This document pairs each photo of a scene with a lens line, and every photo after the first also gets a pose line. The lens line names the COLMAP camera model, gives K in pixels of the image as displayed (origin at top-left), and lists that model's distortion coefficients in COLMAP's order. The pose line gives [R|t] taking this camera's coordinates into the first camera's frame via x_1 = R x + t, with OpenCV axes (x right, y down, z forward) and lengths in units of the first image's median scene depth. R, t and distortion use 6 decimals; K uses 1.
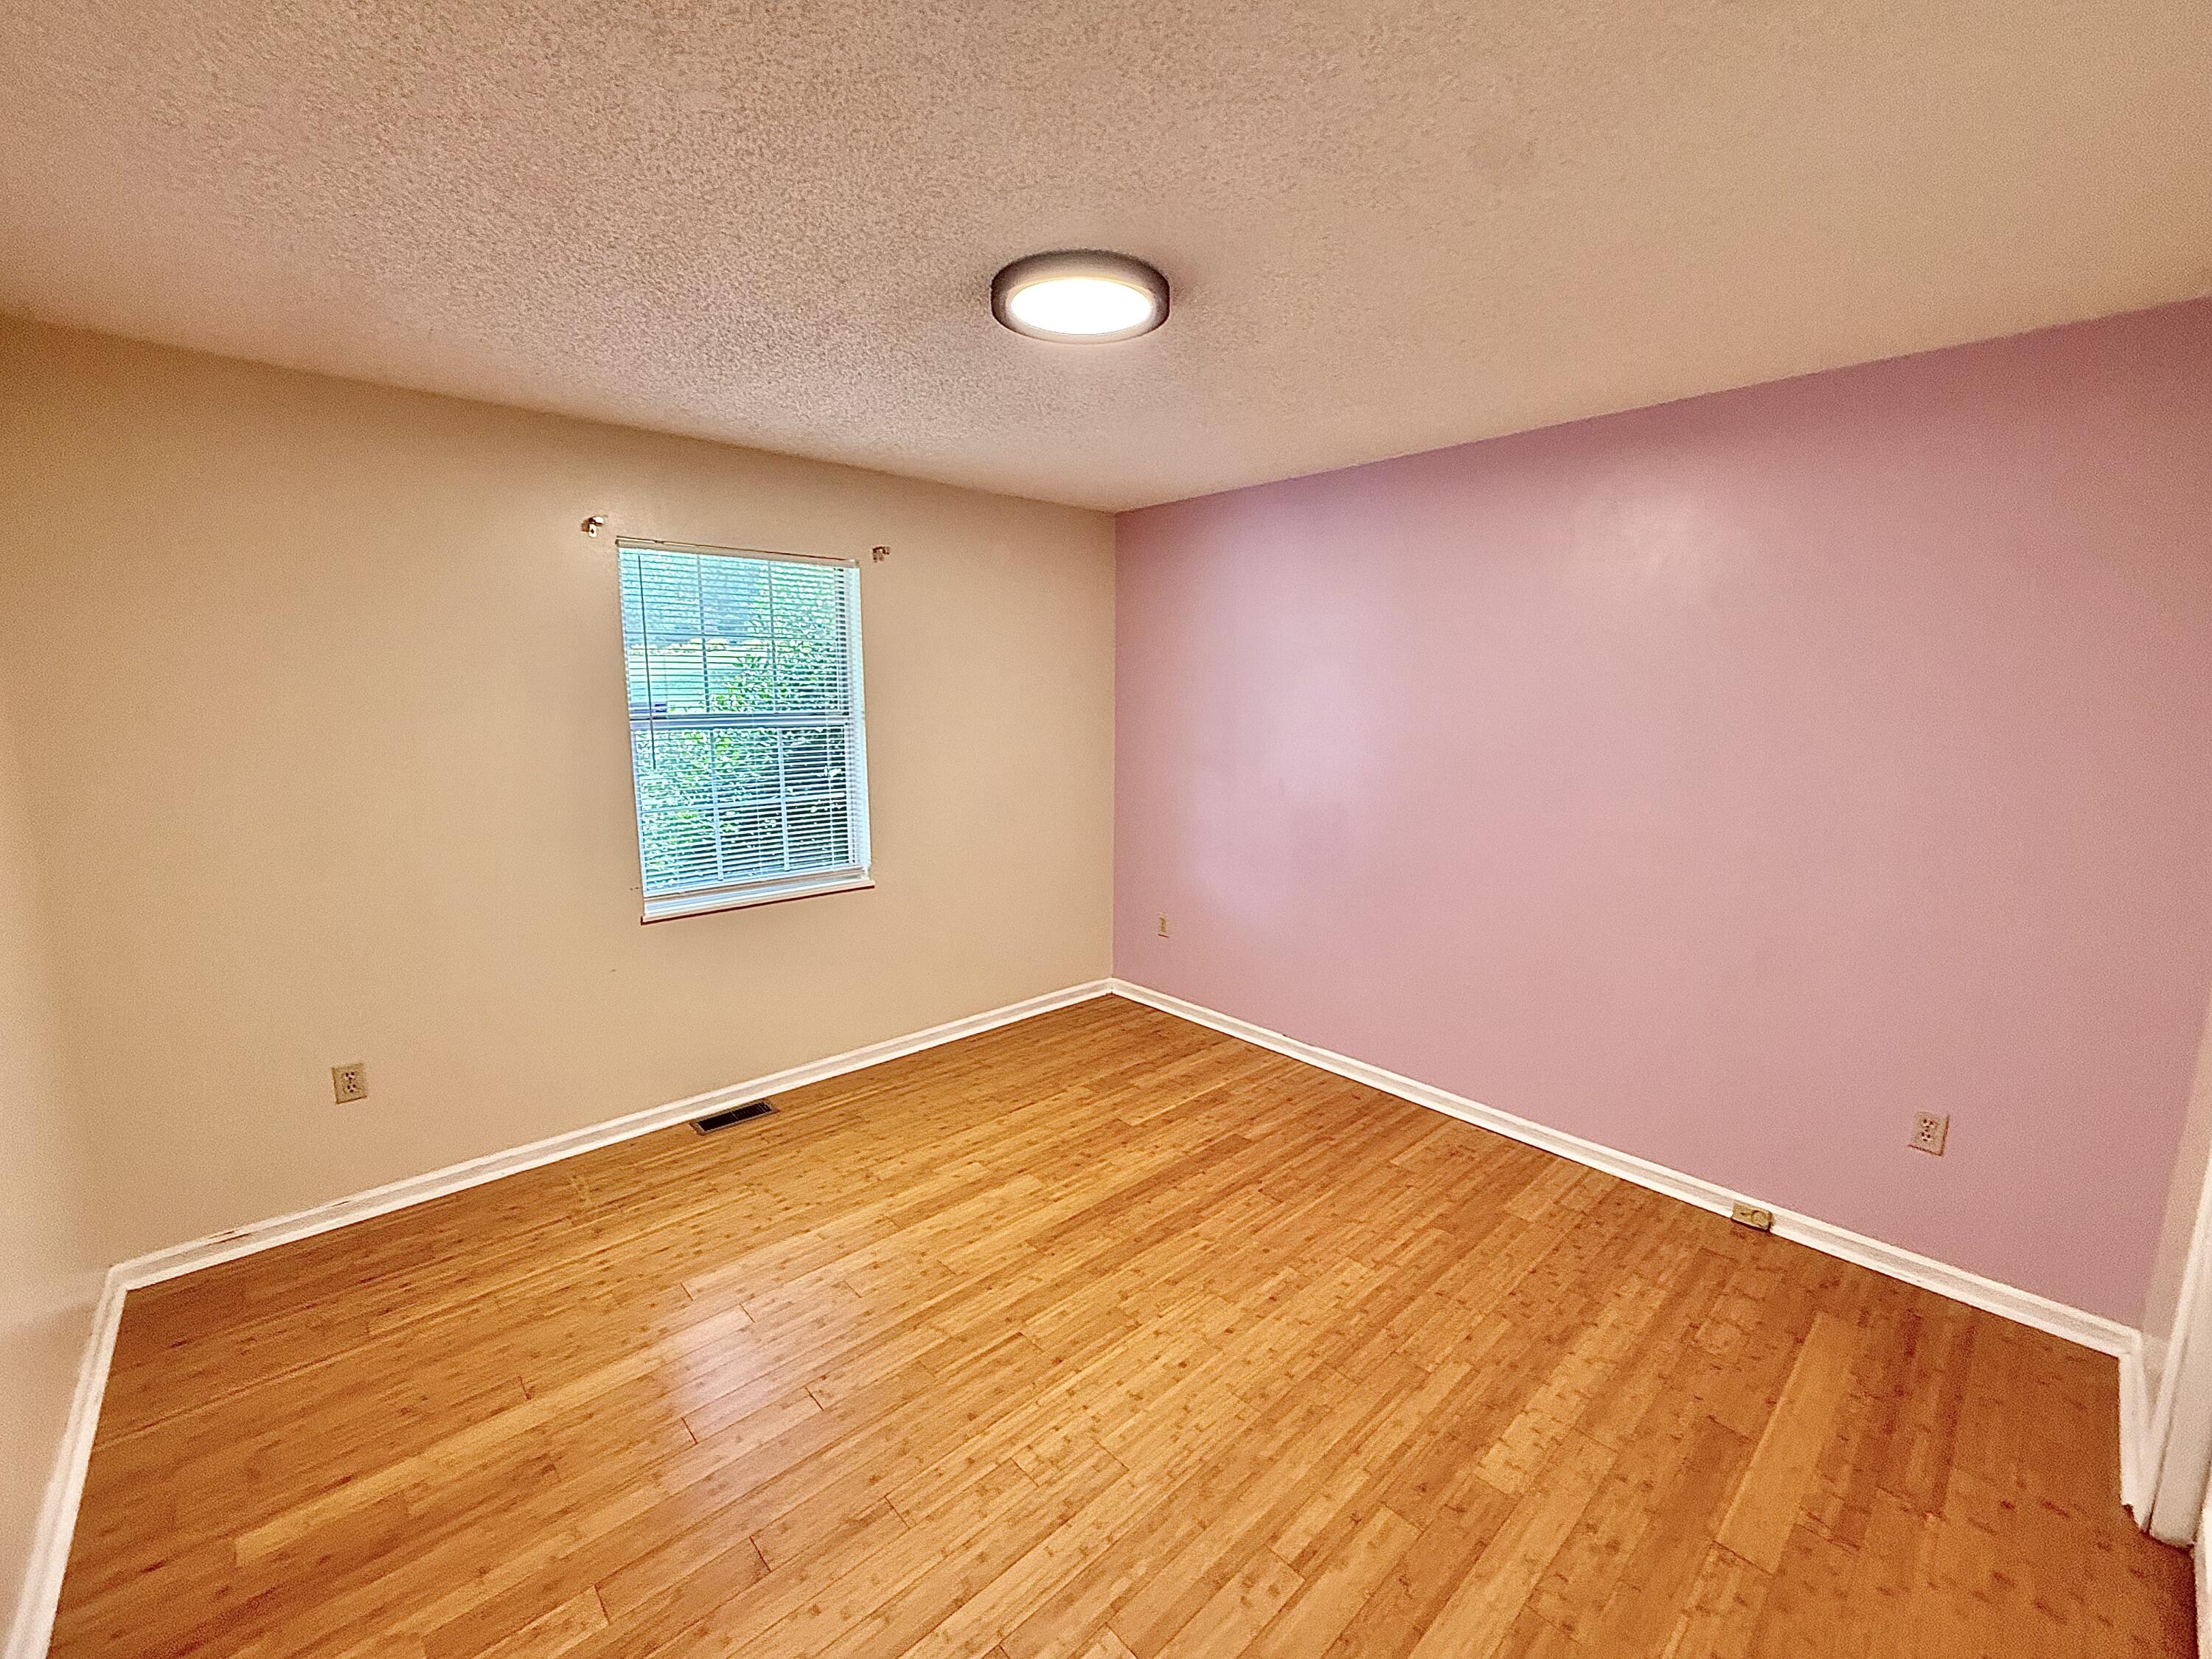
lens RADIAL K [[910.8, 0, 1114.2], [0, 910.8, 824.9], [0, 0, 1]] dist [0.000094, -0.000450]
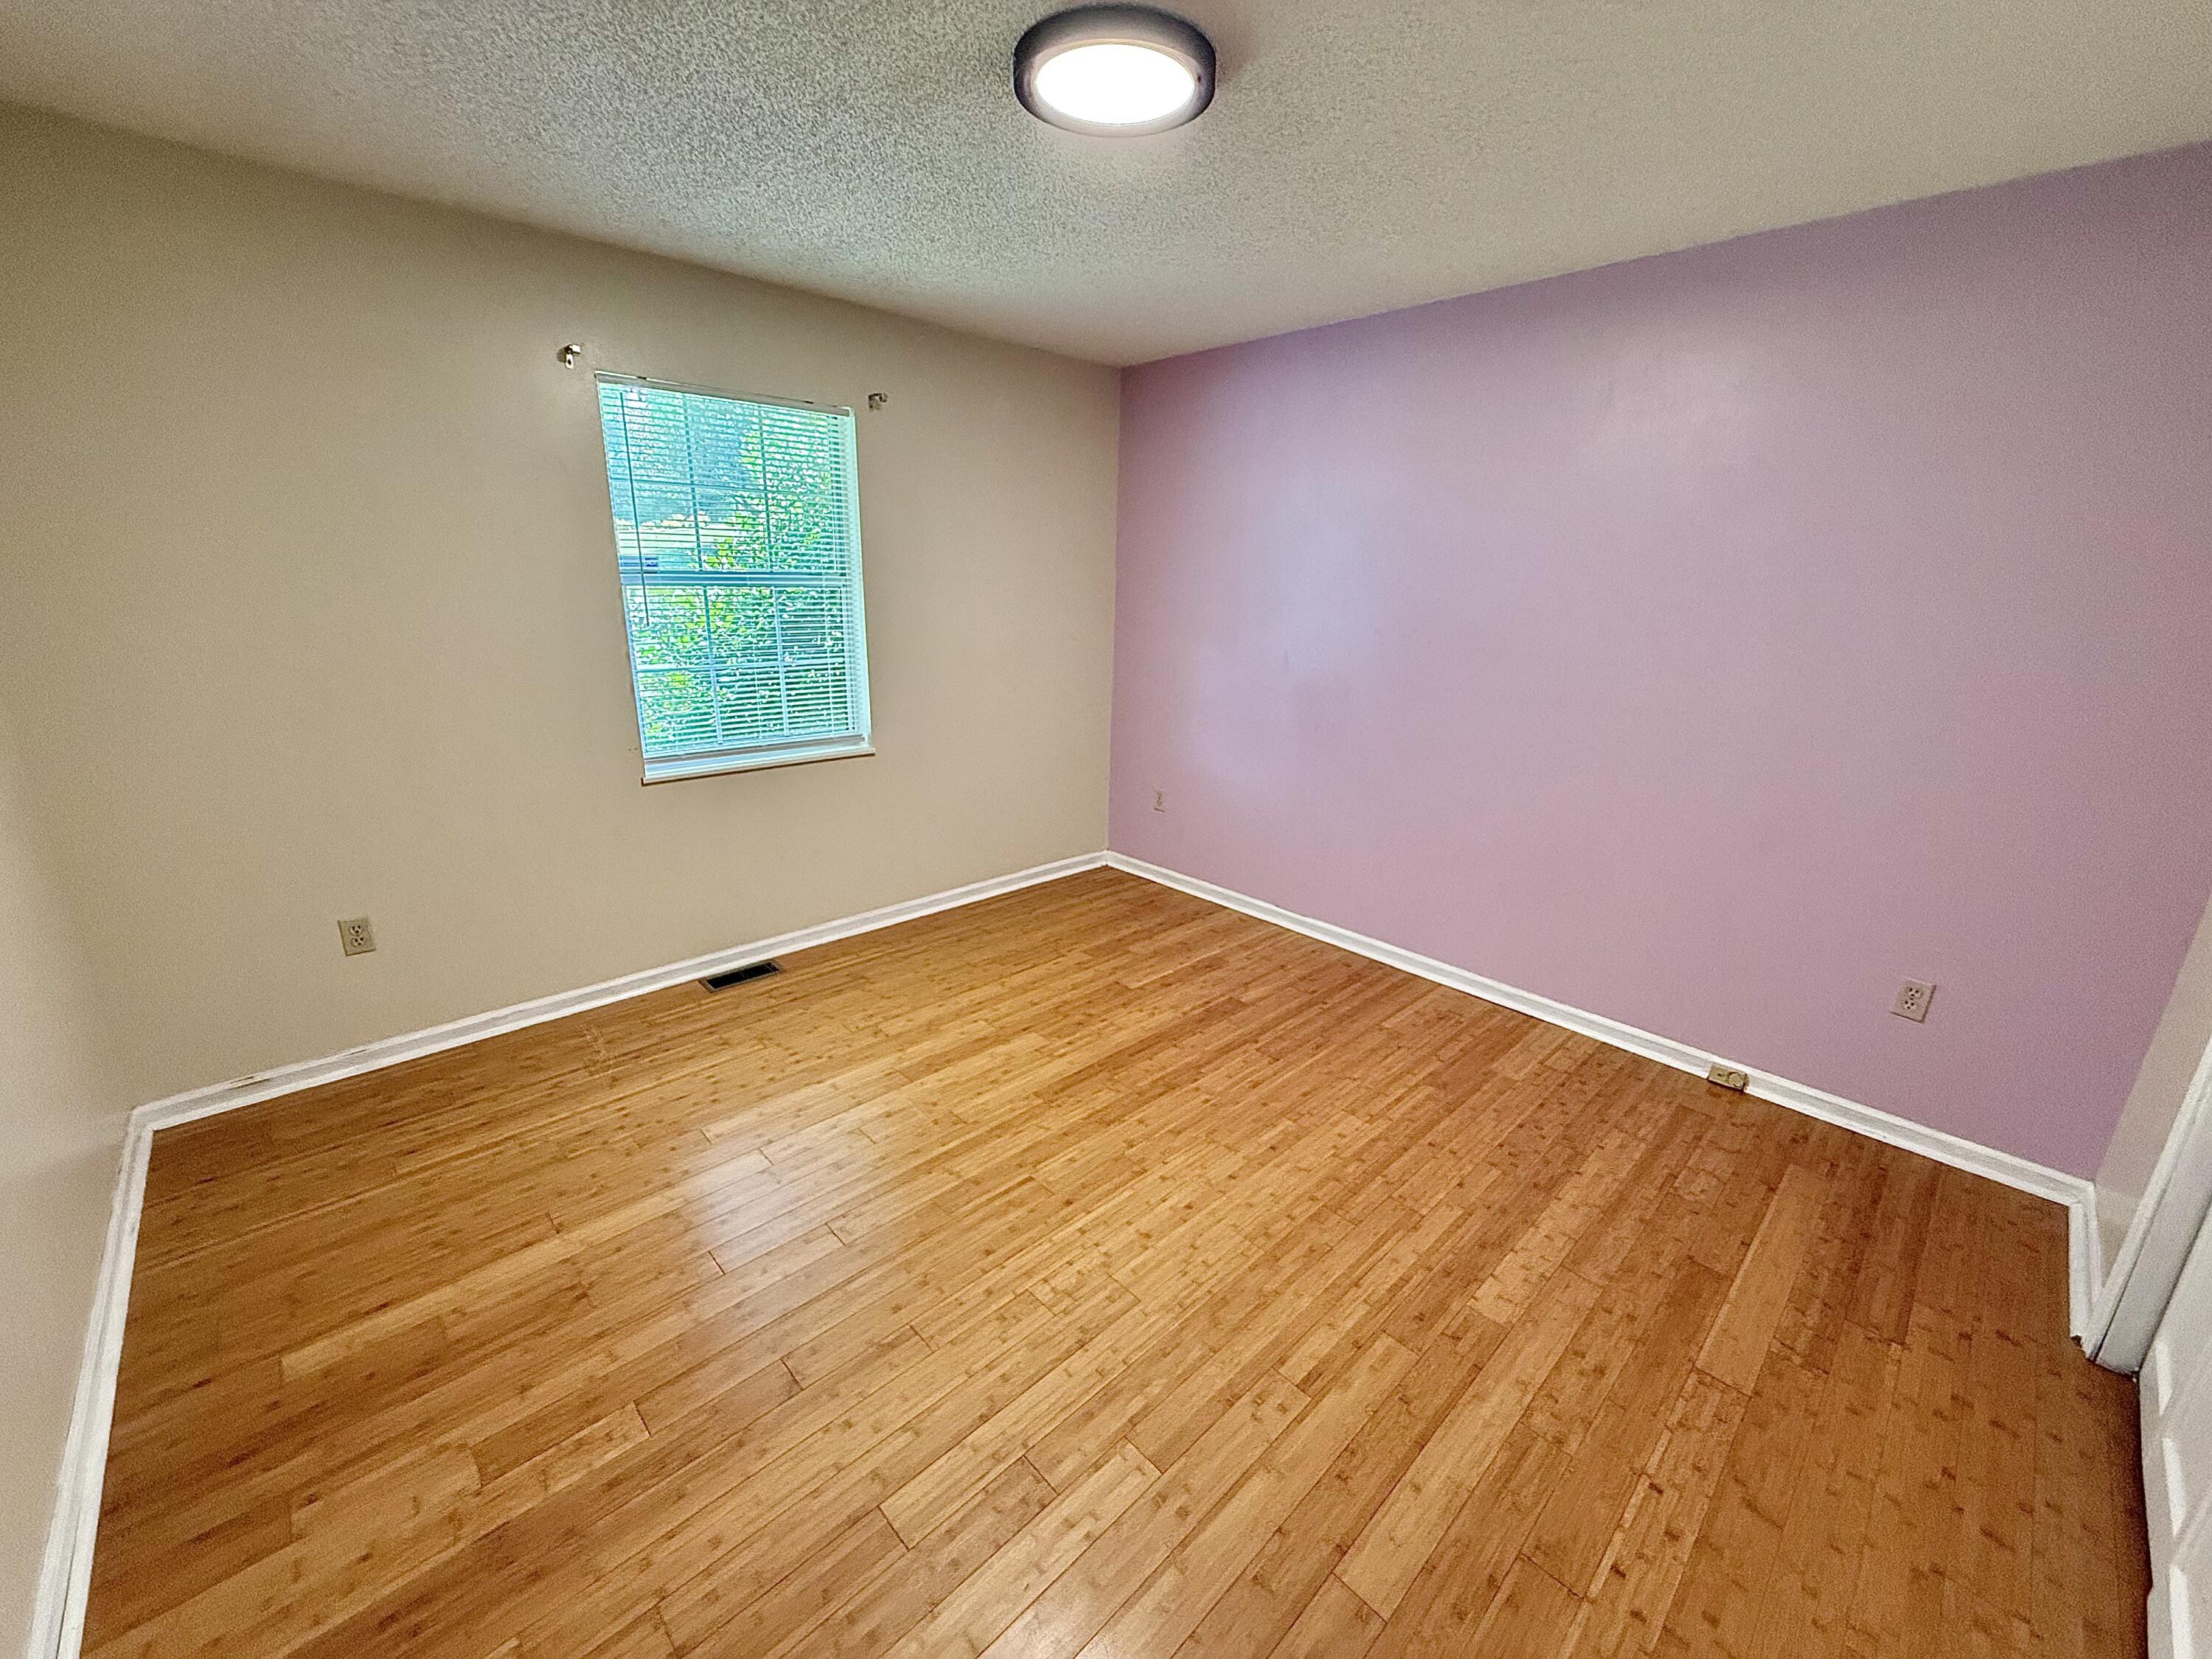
lens RADIAL K [[880.6, 0, 1108.0], [0, 880.6, 820.4], [0, 0, 1]] dist [-0.001886, 0.000362]
pose [[0.999751, 0.014576, 0.016912, -0.037821], [-0.016521, 0.992489, 0.121215, 0.030242], [-0.015018, -0.121464, 0.992482, 0.050576]]
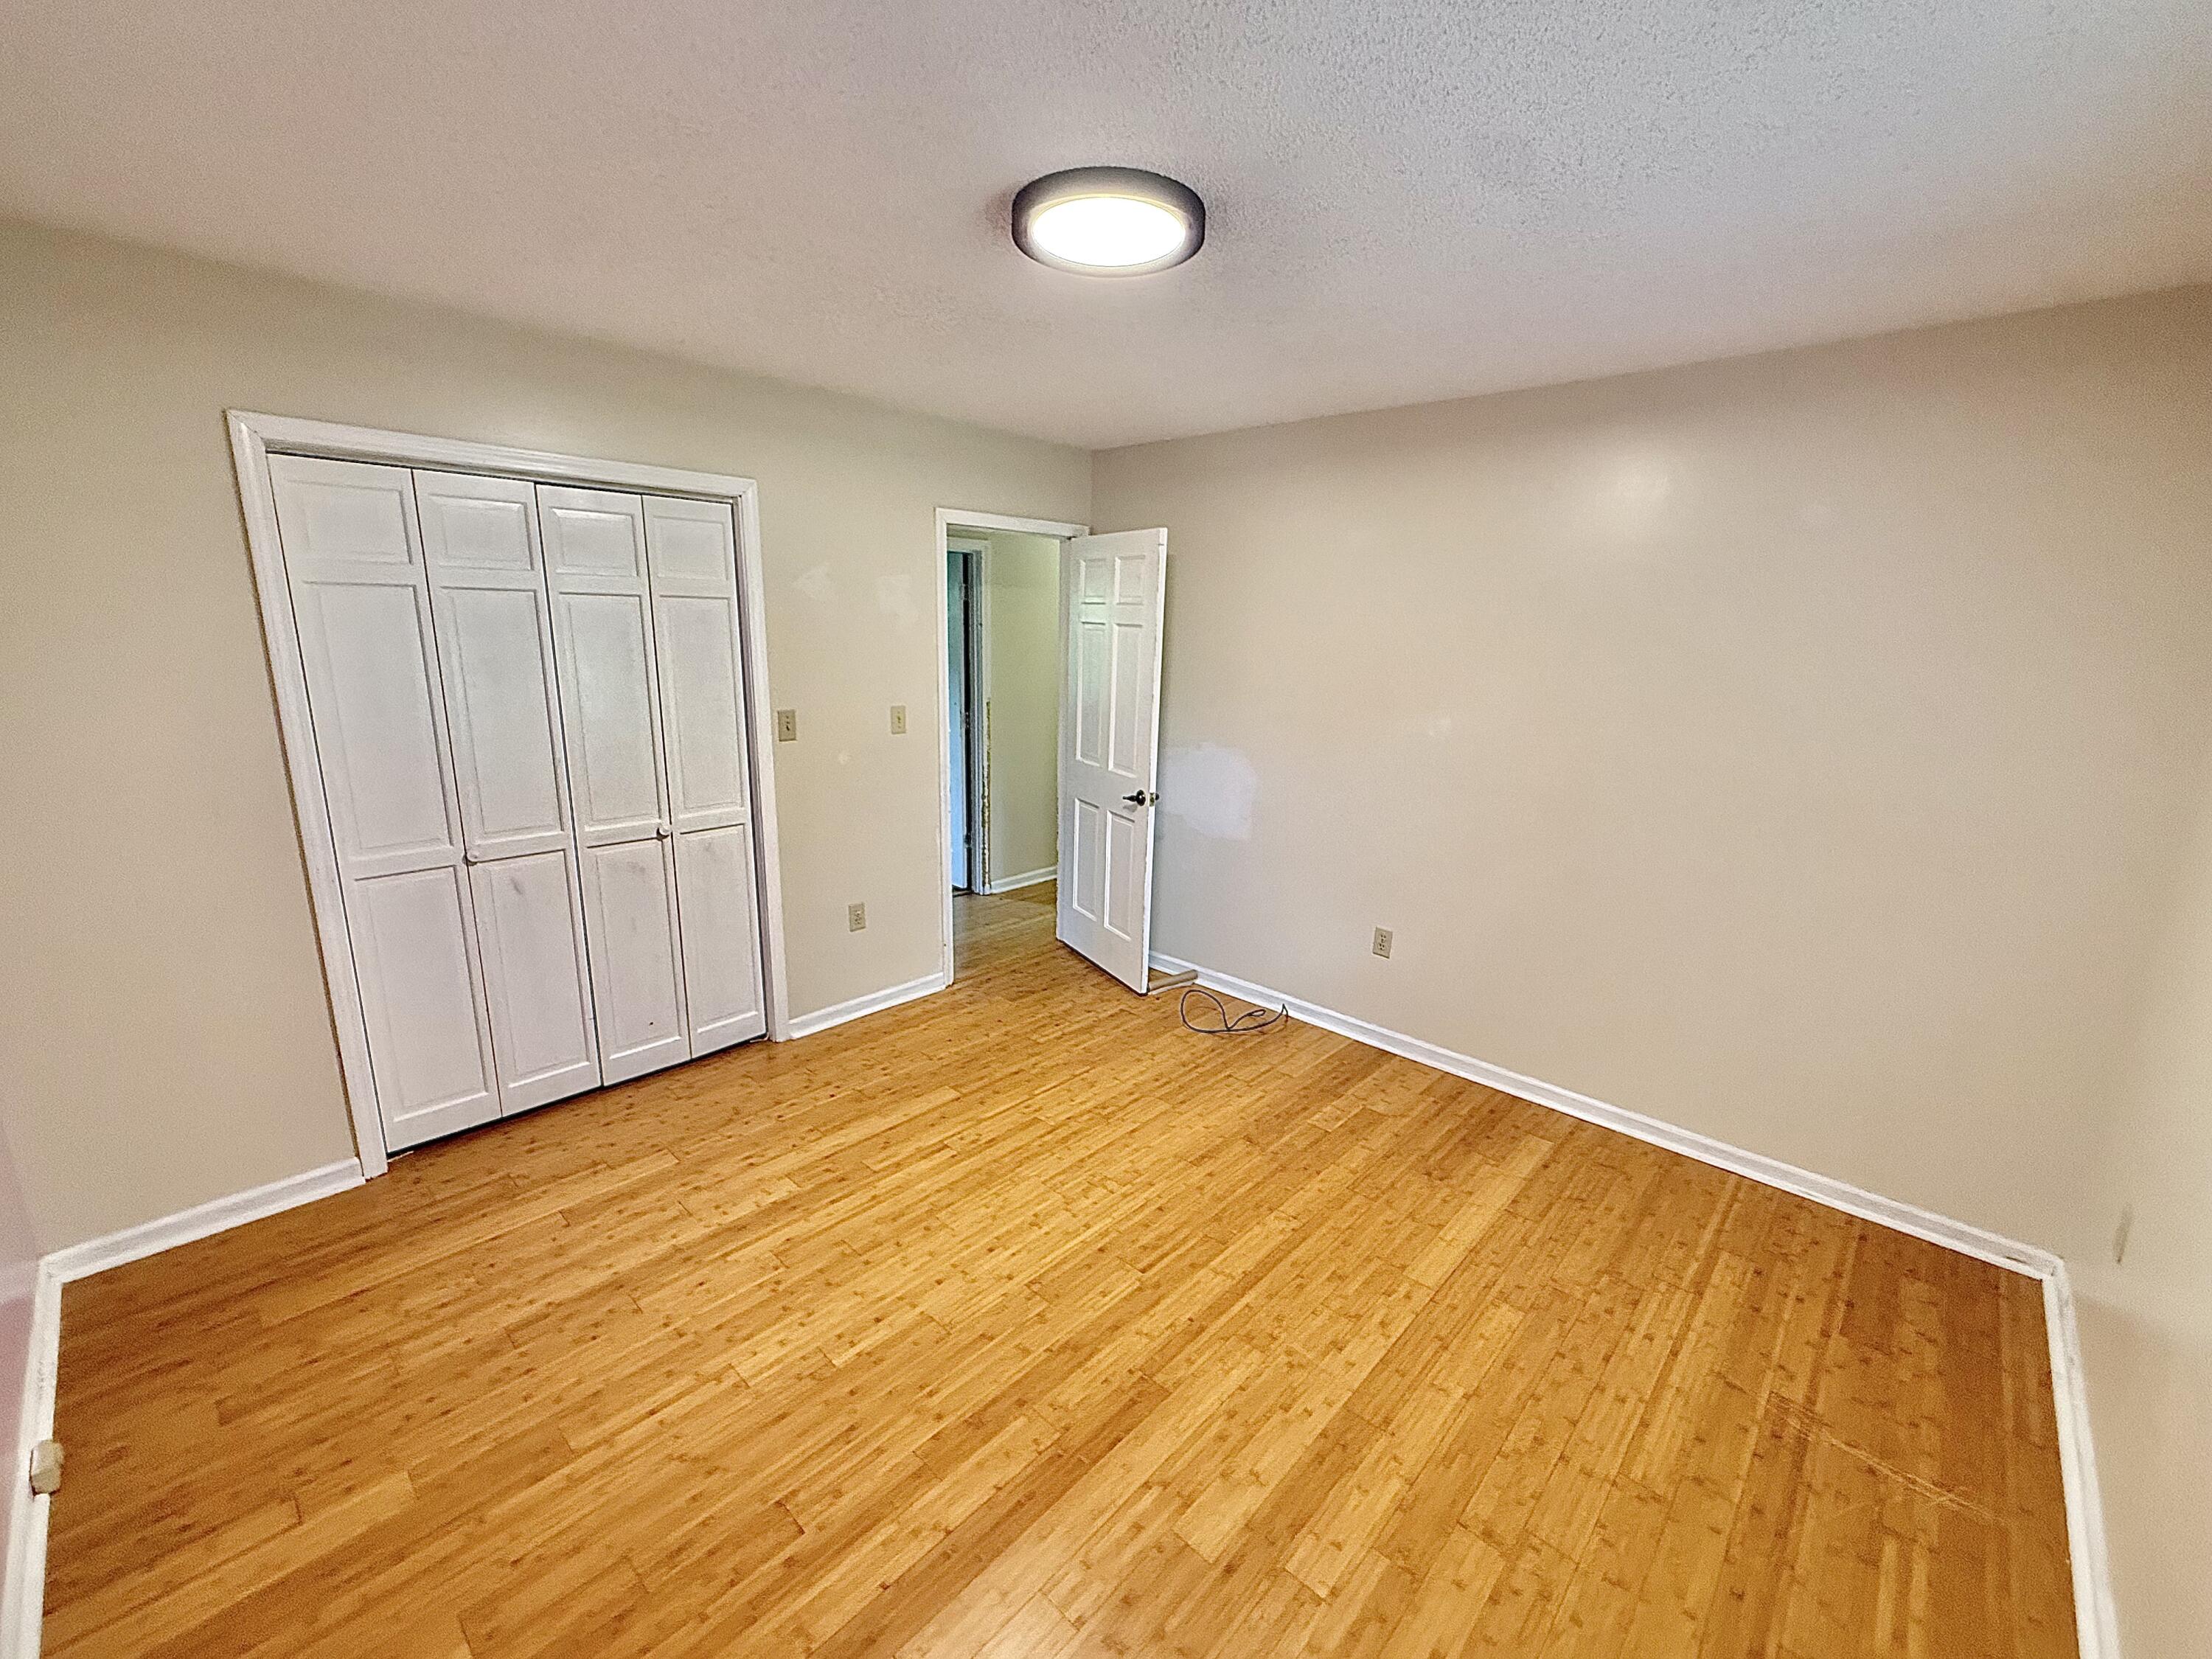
lens RADIAL K [[910.8, 0, 1113.7], [0, 910.8, 822.7], [0, 0, 1]] dist [0.000094, -0.000450]
pose [[-0.997074, -0.009149, -0.075891, 0.012966], [-0.035960, 0.932232, 0.360069, -0.286795], [0.067454, 0.361745, -0.929834, 1.725882]]
